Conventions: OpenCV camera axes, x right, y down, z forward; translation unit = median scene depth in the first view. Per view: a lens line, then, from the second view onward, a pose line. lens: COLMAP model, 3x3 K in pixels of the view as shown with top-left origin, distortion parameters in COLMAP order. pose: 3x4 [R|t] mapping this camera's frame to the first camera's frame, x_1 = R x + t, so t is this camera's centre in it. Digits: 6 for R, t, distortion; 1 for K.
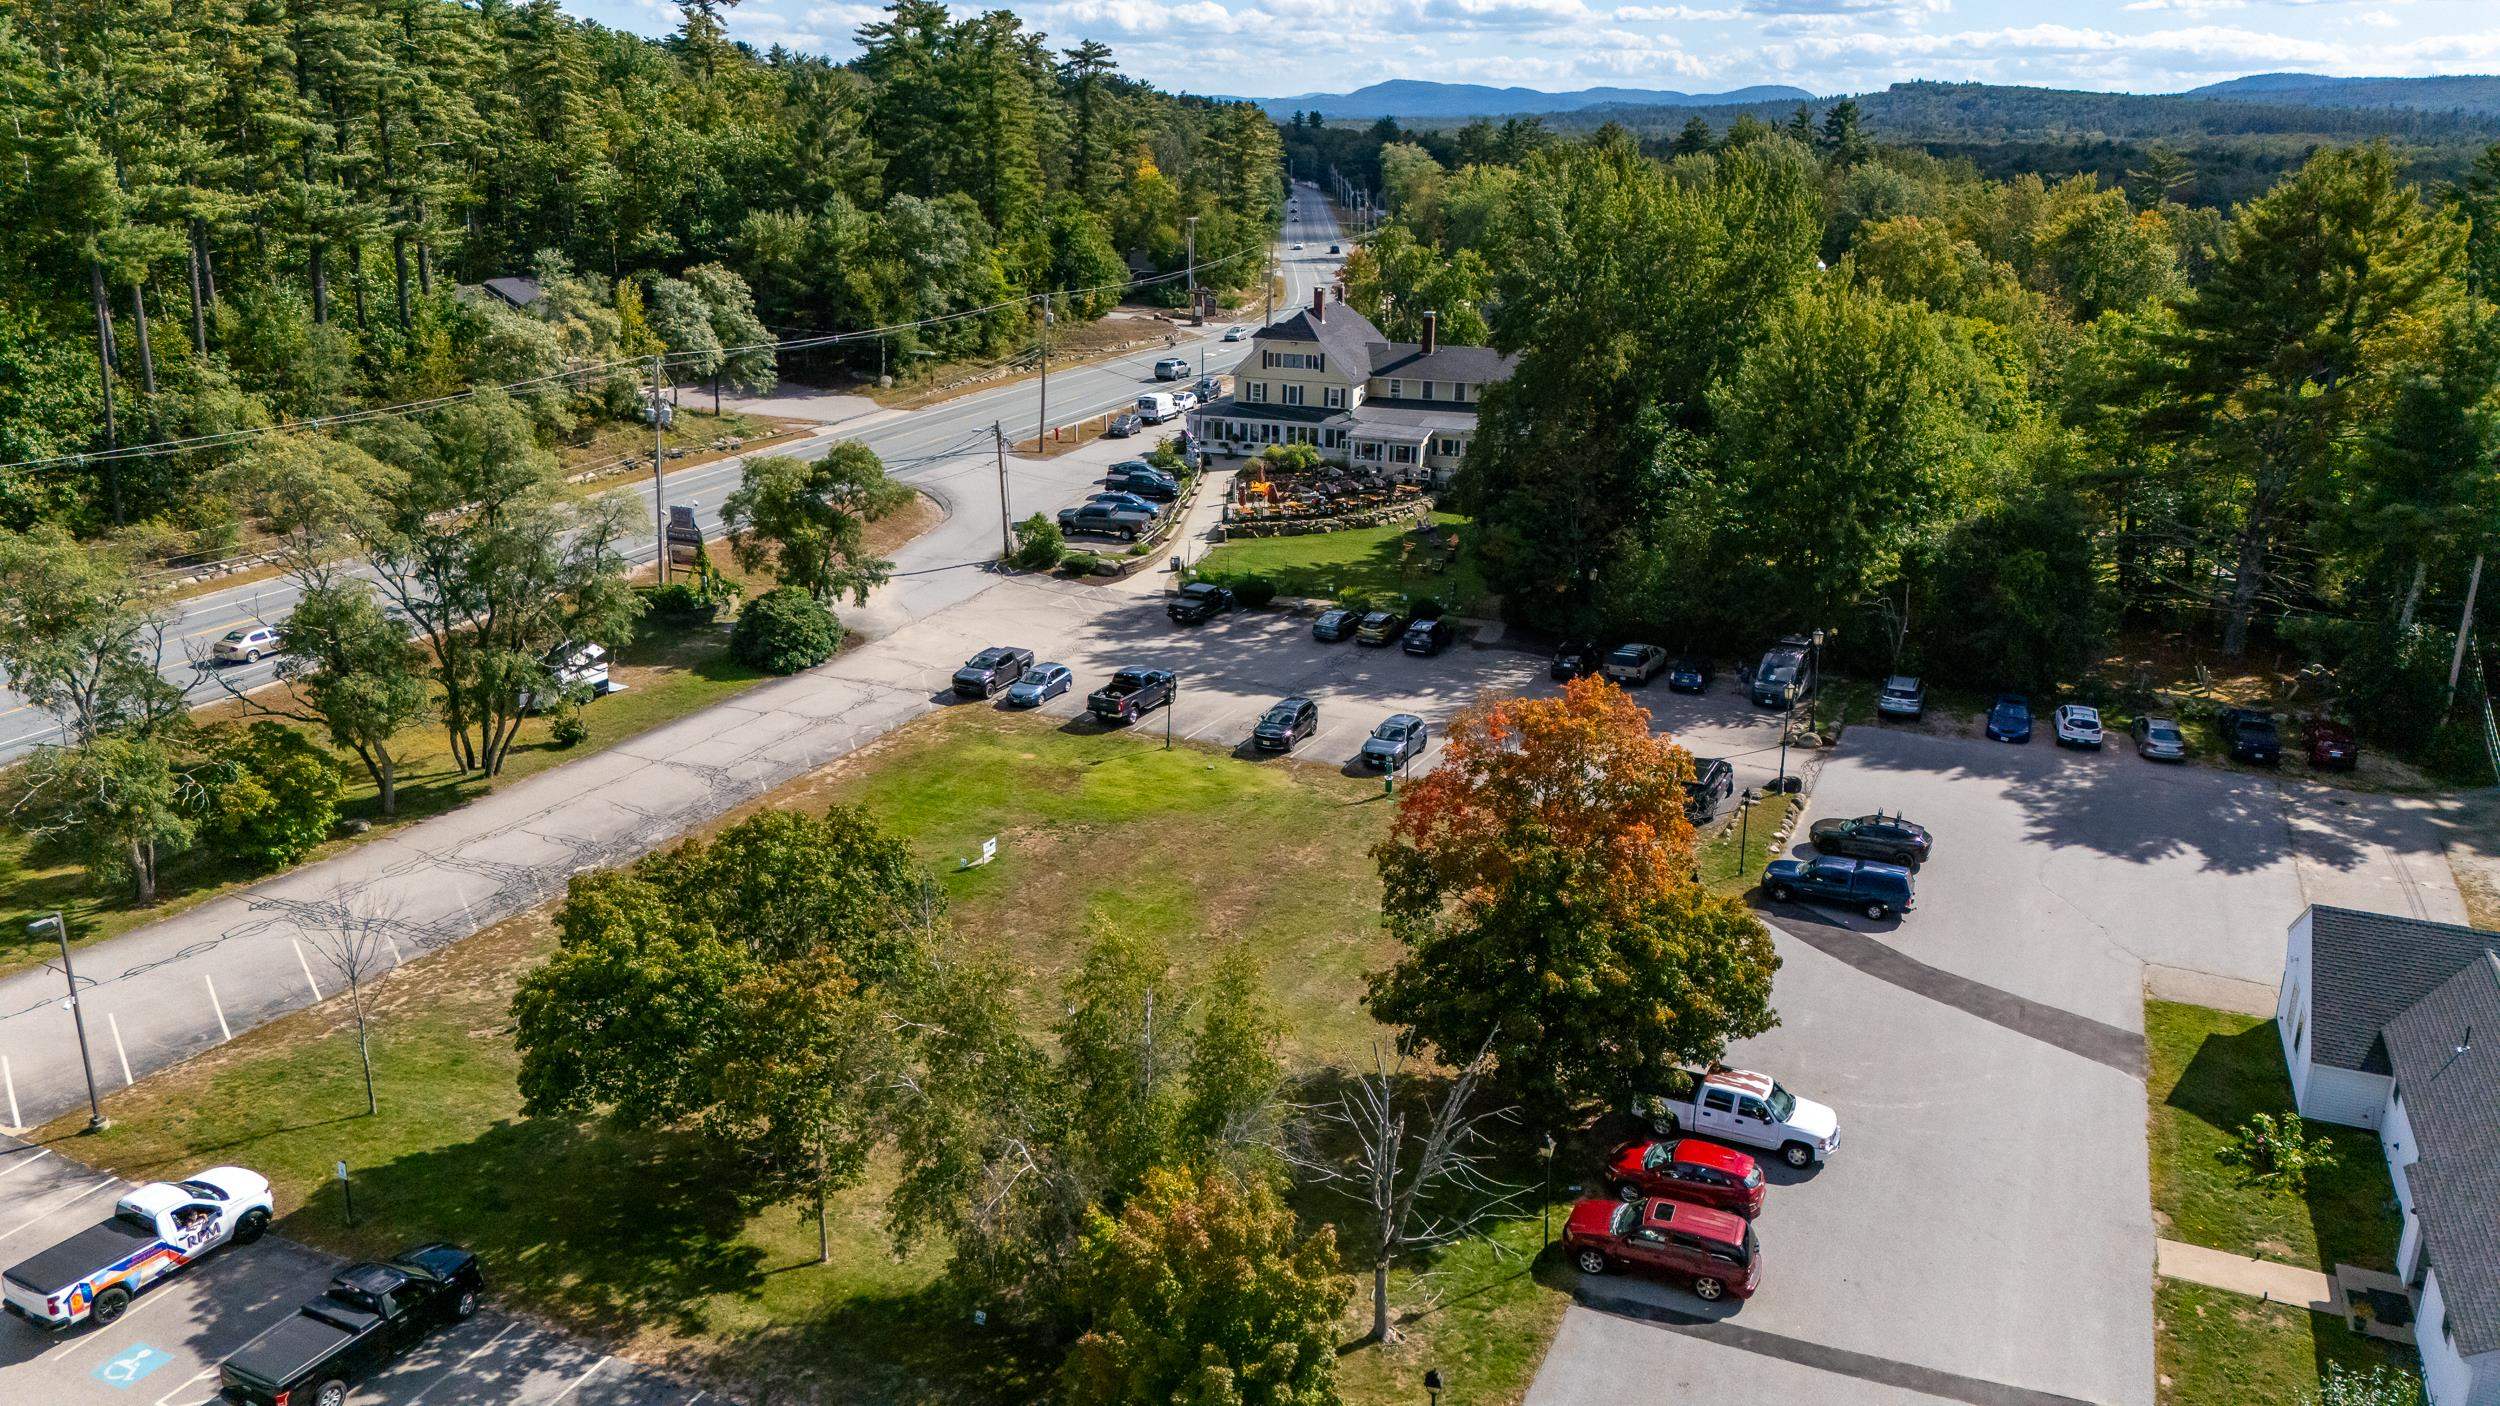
lens RADIAL K [[1855.0, 0, 1242.7], [0, 1855.0, 692.8], [0, 0, 1]] dist [0.061638, -0.055755]
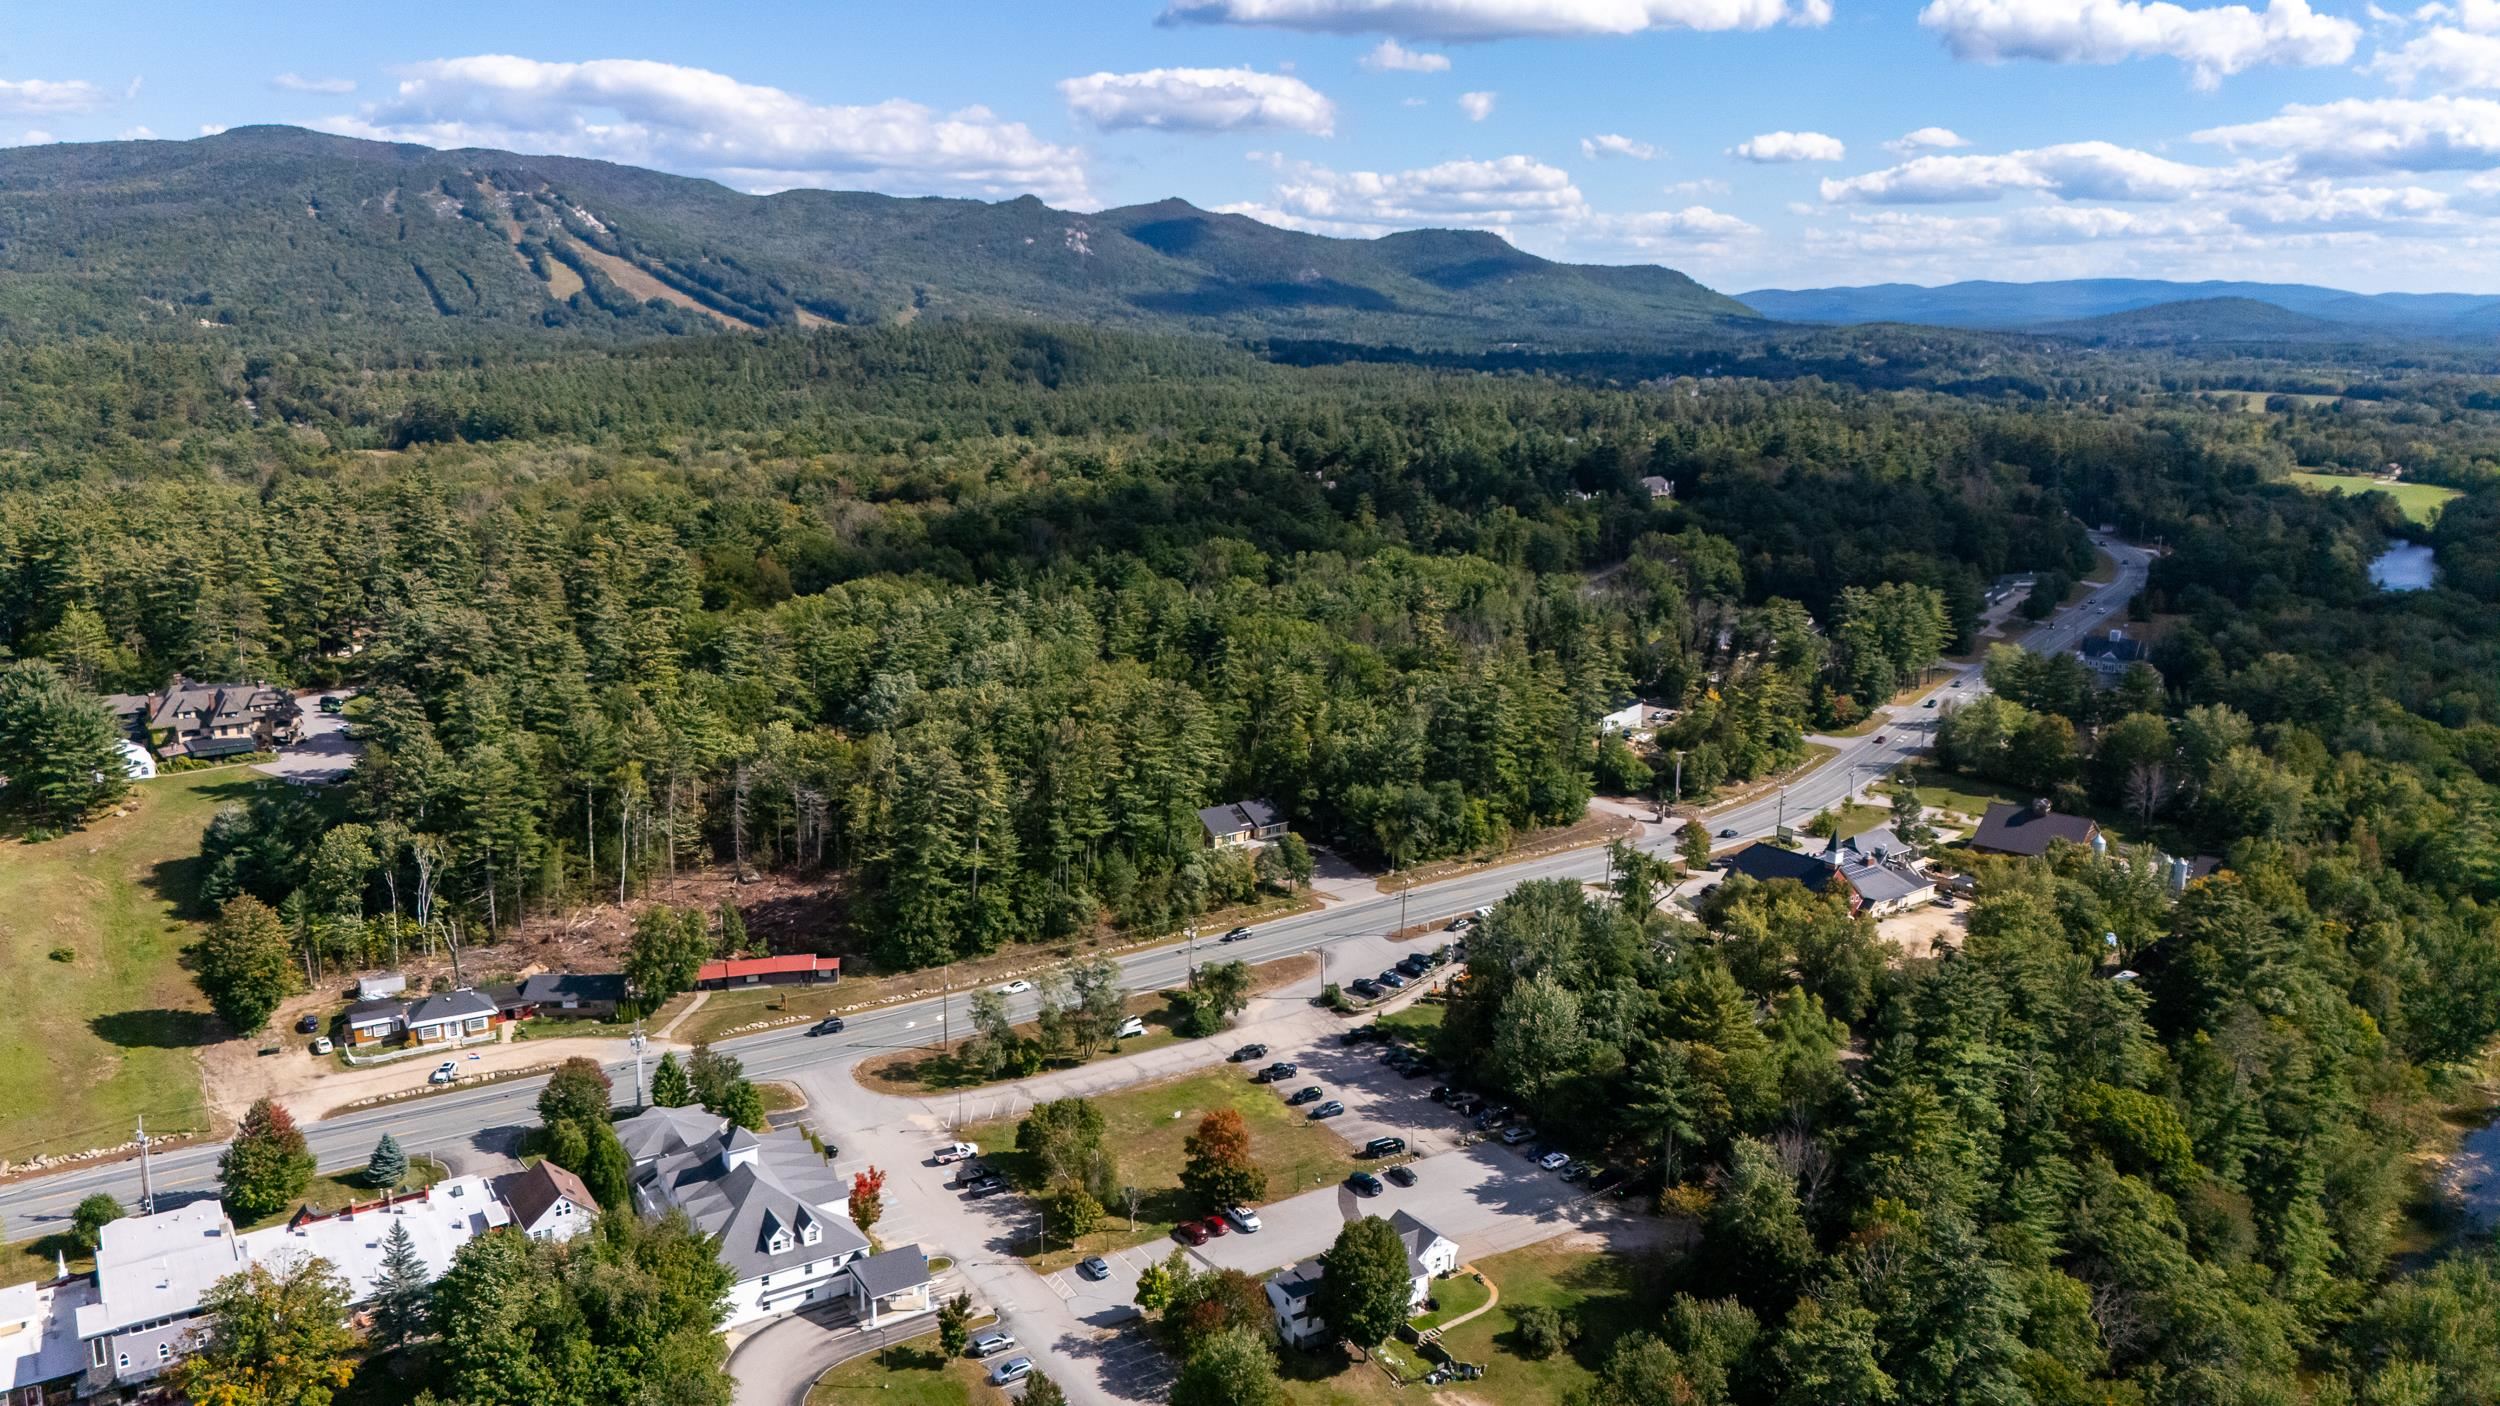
lens RADIAL K [[1855.0, 0, 1250.8], [0, 1855.0, 703.1], [0, 0, 1]] dist [0.061638, -0.055755]
pose [[0.837565, 0.117268, -0.533604, 1.427423], [-0.161173, 0.986261, -0.036235, -0.467192], [0.522024, 0.116352, 0.844958, -1.631854]]
